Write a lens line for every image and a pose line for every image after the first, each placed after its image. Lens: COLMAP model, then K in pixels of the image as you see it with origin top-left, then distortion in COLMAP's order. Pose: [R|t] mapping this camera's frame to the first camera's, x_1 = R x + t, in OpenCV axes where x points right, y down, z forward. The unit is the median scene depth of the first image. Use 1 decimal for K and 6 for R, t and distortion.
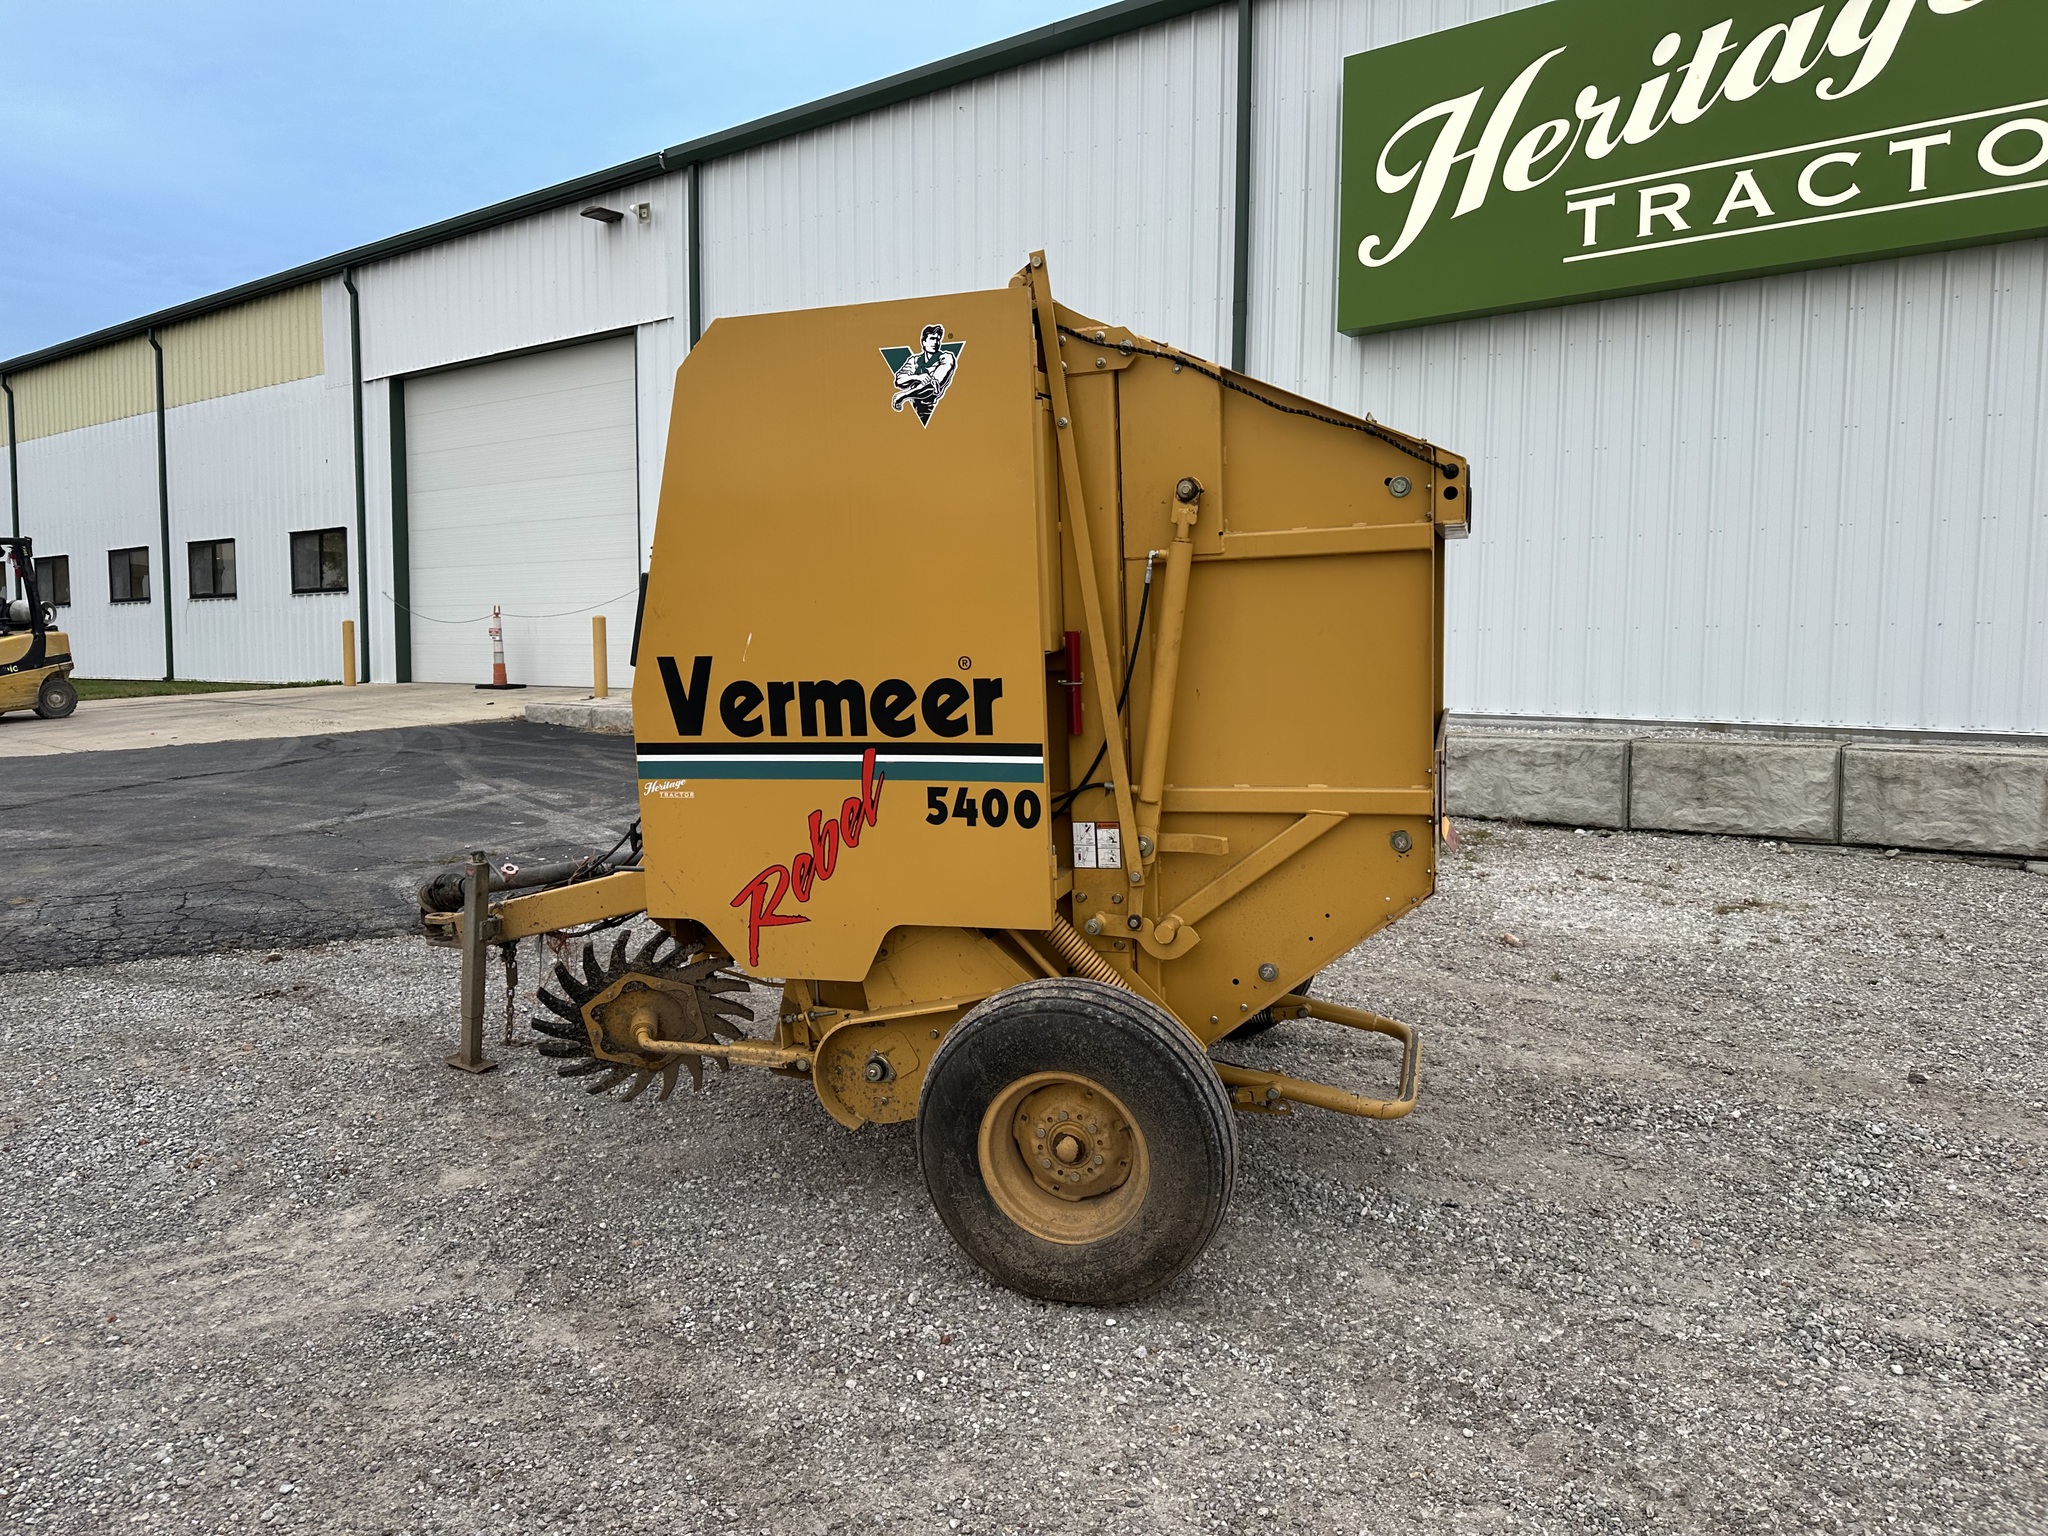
lens RADIAL K [[1427.4, 0, 1019.0], [0, 1427.4, 764.7], [0, 0, 1]] dist [0.088238, -0.117116]
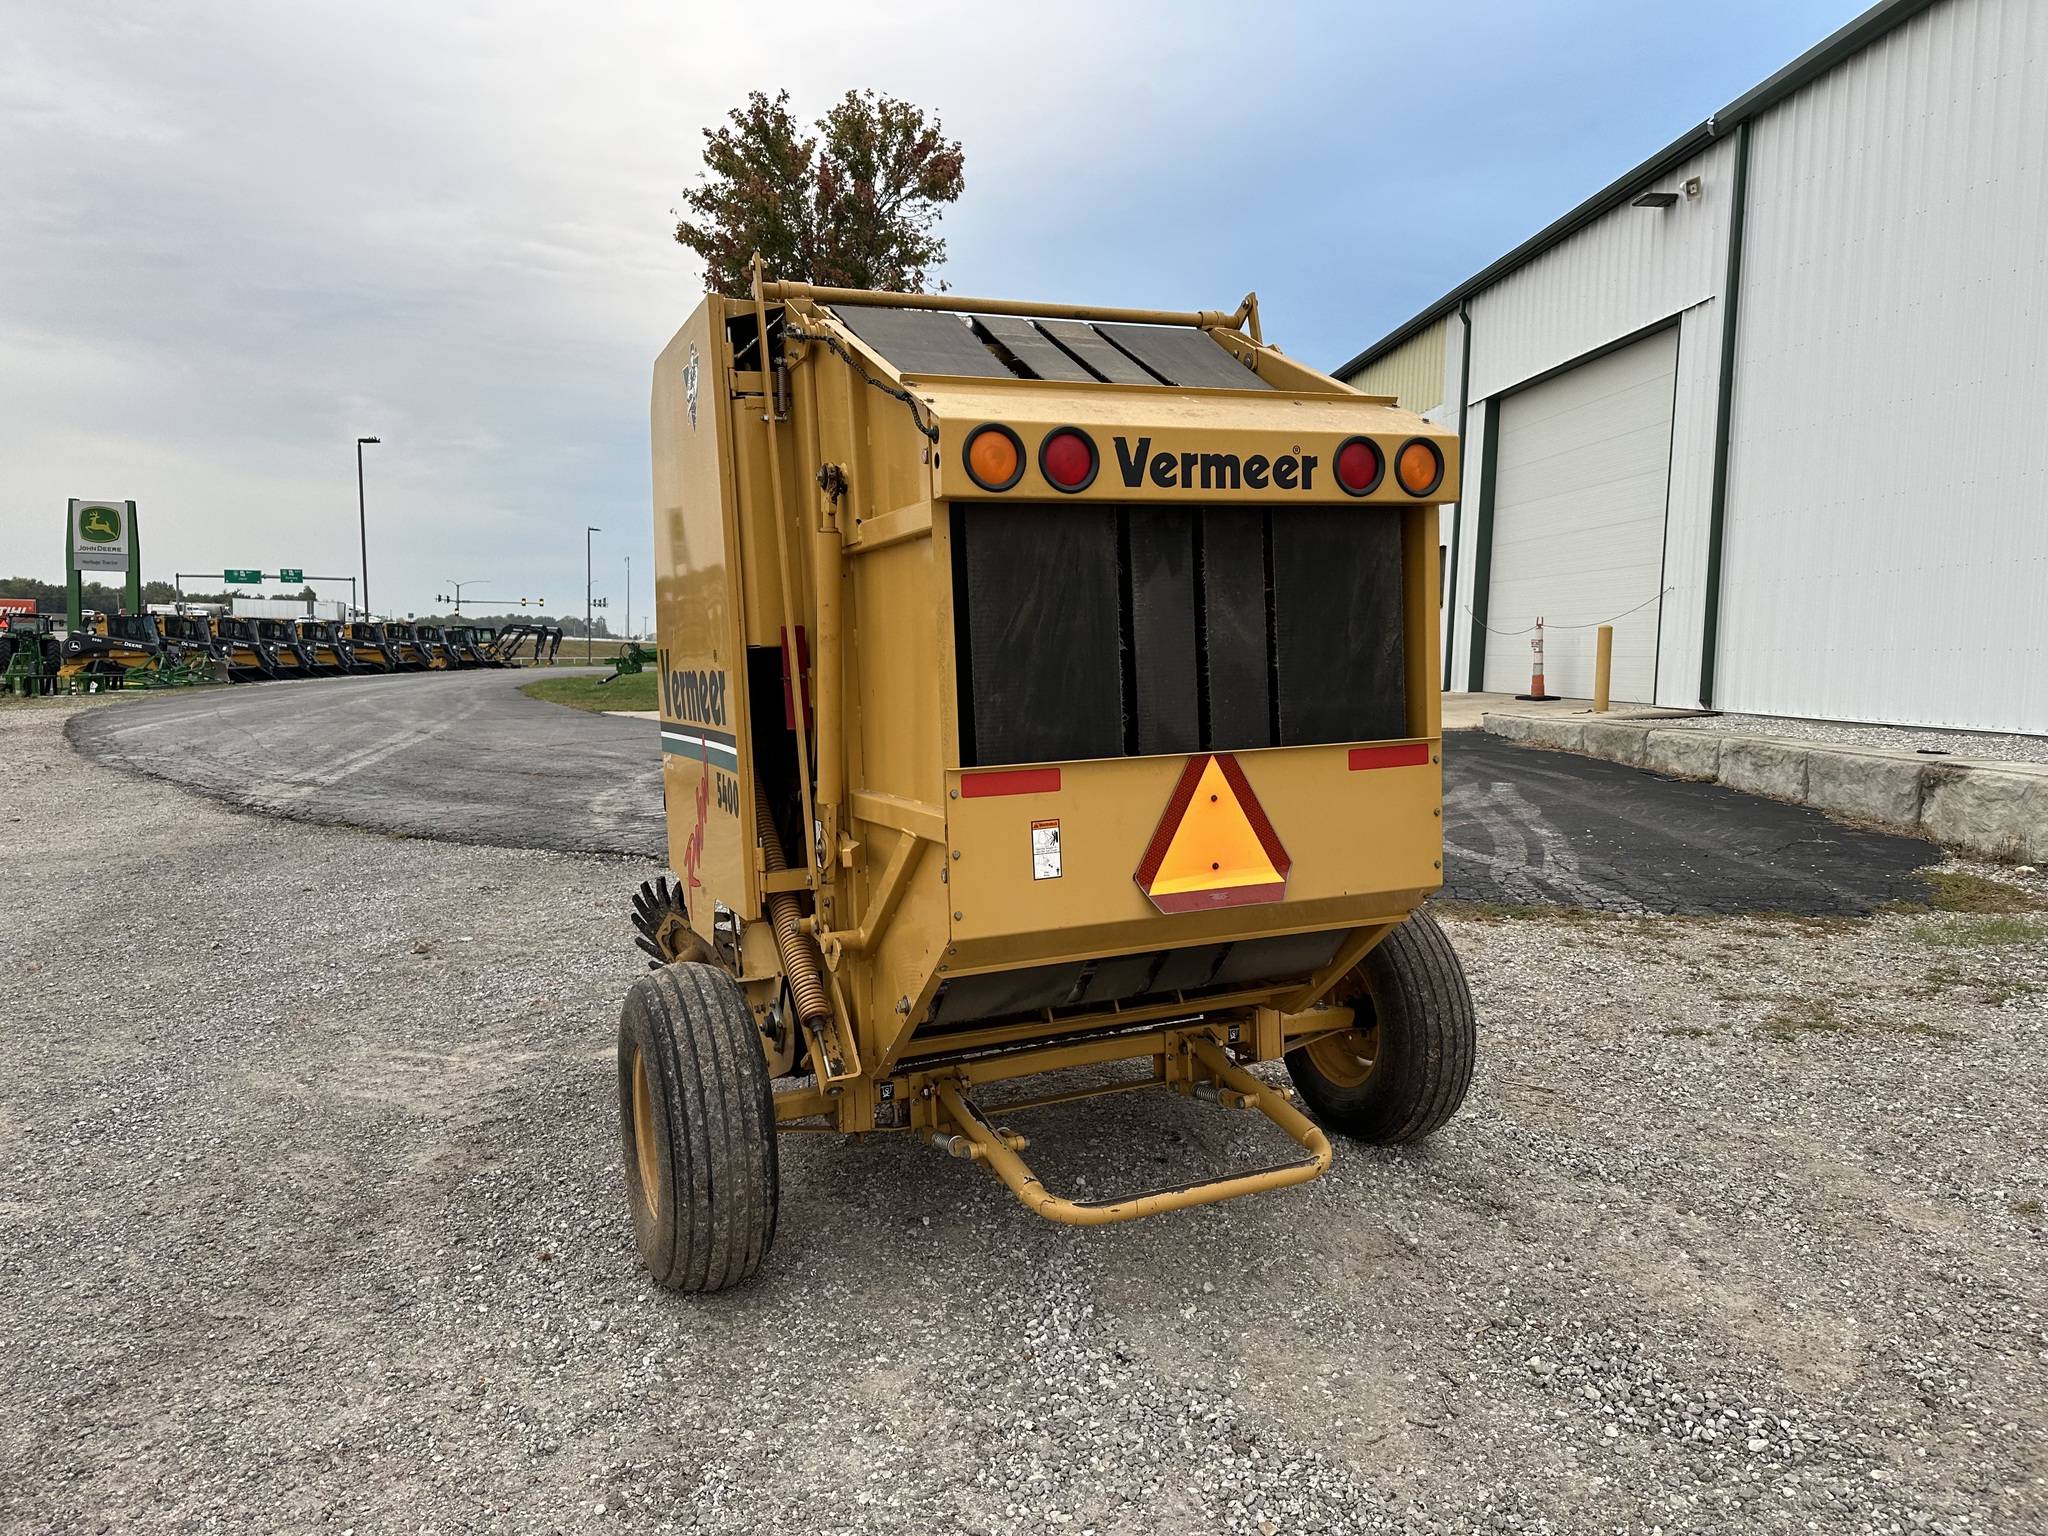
lens RADIAL K [[1438.3, 0, 1029.6], [0, 1438.3, 759.7], [0, 0, 1]] dist [0.069168, -0.094576]
pose [[0.661467, 0.067718, -0.746911, 0.876297], [-0.077779, 0.996739, 0.021487, -0.034210], [0.745930, 0.043881, 0.664577, 0.444249]]
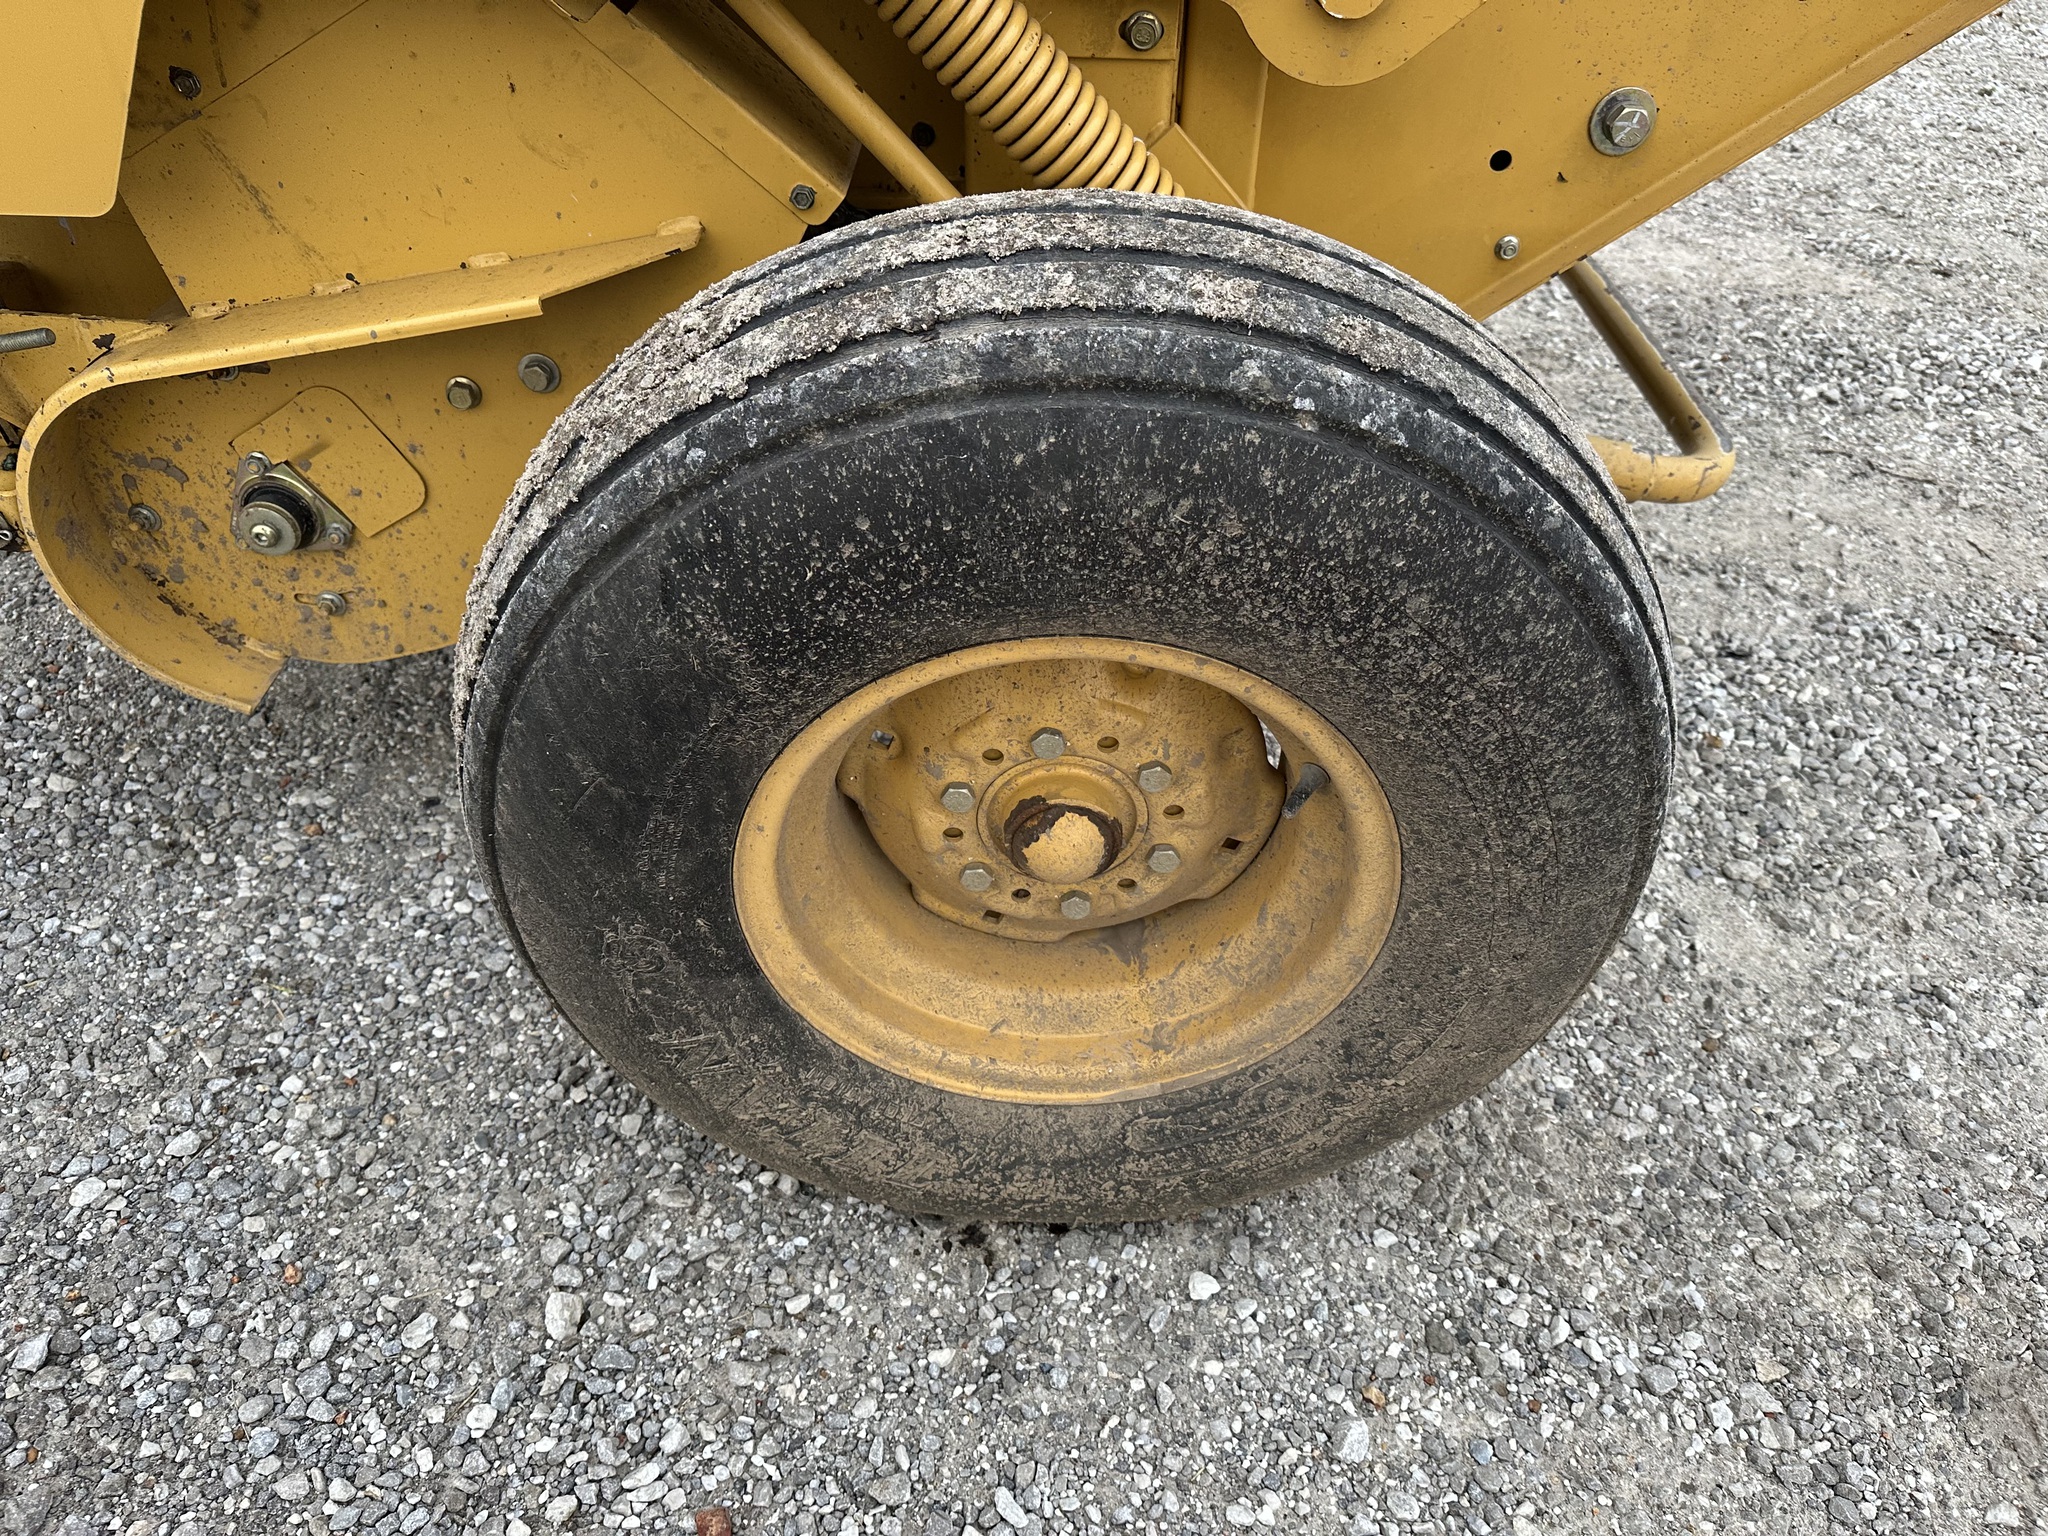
lens RADIAL K [[1441.8, 0, 1042.6], [0, 1441.8, 767.1], [0, 0, 1]] dist [0.026858, -0.036892]
pose [[0.954705, -0.143304, 0.260772, -0.036547], [-0.023832, 0.836746, 0.547072, 0.093853], [-0.296597, -0.528507, 0.795431, 0.716901]]
